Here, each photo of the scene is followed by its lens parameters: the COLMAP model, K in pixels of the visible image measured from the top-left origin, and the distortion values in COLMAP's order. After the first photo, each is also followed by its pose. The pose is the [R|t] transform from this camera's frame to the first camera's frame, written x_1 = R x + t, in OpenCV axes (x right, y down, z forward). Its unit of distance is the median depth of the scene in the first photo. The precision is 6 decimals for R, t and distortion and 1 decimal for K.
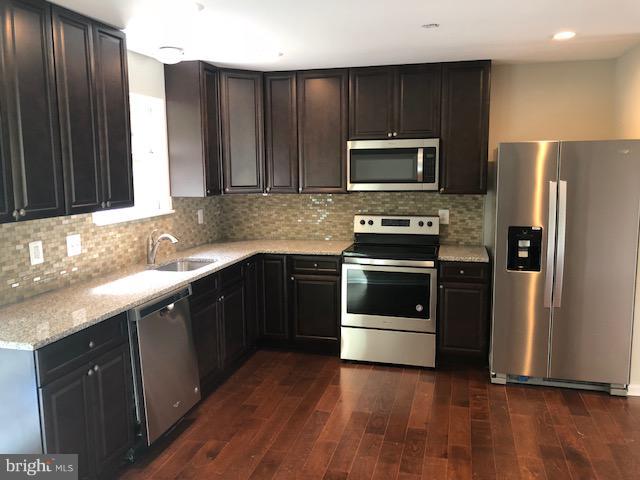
lens RADIAL K [[520.2, 0, 319.6], [0, 520.2, 237.9], [0, 0, 1]] dist [0.004814, 0.002673]
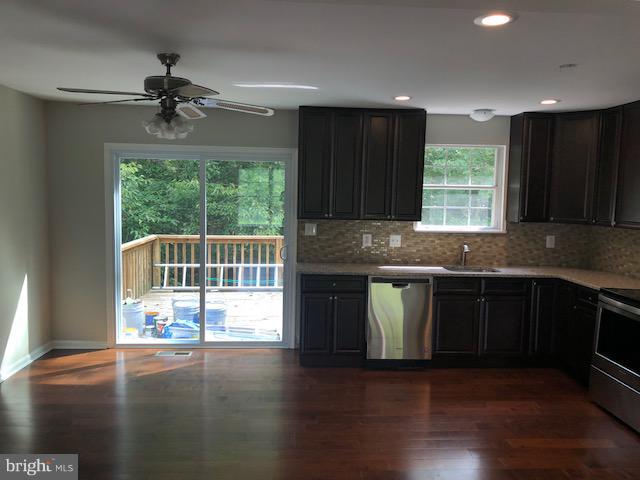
lens RADIAL K [[520.2, 0, 318.0], [0, 520.2, 239.6], [0, 0, 1]] dist [0.004814, 0.002673]
pose [[0.301275, 0.102928, -0.947966, 0.884679], [-0.153371, 0.986444, 0.058363, -0.042171], [0.941122, 0.127807, 0.312977, 0.202266]]
